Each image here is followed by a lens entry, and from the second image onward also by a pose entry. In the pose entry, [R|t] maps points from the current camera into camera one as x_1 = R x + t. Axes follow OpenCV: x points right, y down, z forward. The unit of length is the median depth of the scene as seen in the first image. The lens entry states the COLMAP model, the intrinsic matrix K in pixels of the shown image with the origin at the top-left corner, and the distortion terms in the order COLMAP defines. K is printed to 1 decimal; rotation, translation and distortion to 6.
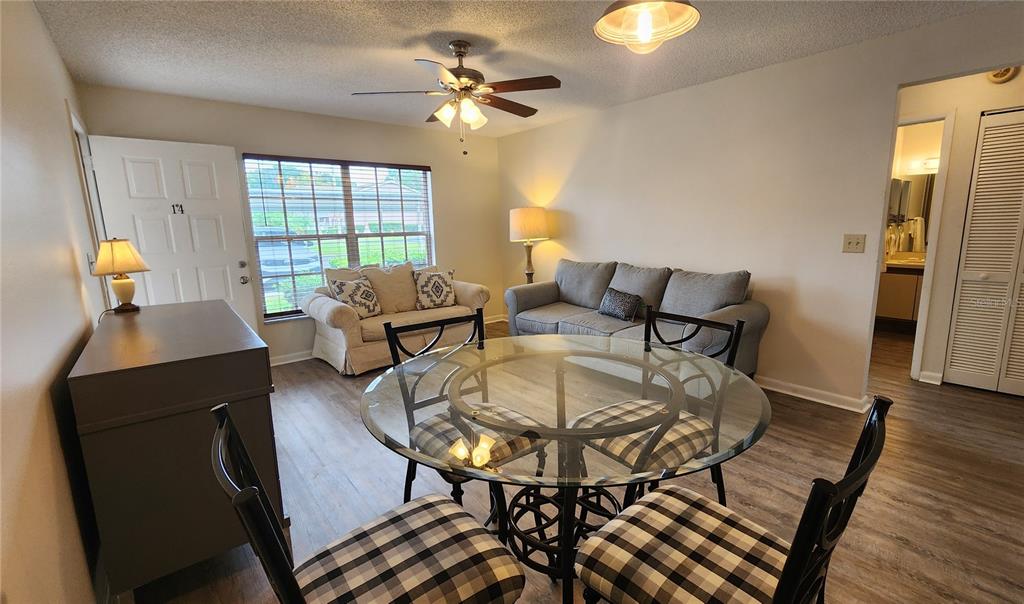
lens RADIAL K [[444.3, 0, 536.7], [0, 444.3, 304.0], [0, 0, 1]] dist [0.005492, 0.000084]
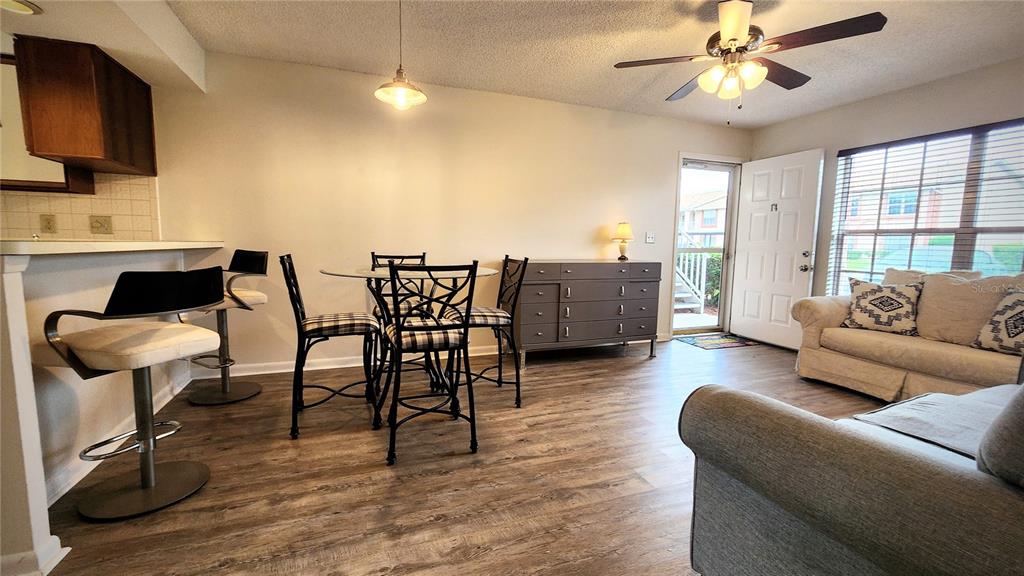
lens RADIAL K [[422.4, 0, 514.3], [0, 422.4, 291.5], [0, 0, 1]] dist [0.002427, 0.000924]
pose [[-0.338449, 0.122276, -0.933006, 0.816226], [-0.182771, 0.964096, 0.192651, -0.096546], [0.923064, 0.235729, -0.303949, 0.939519]]
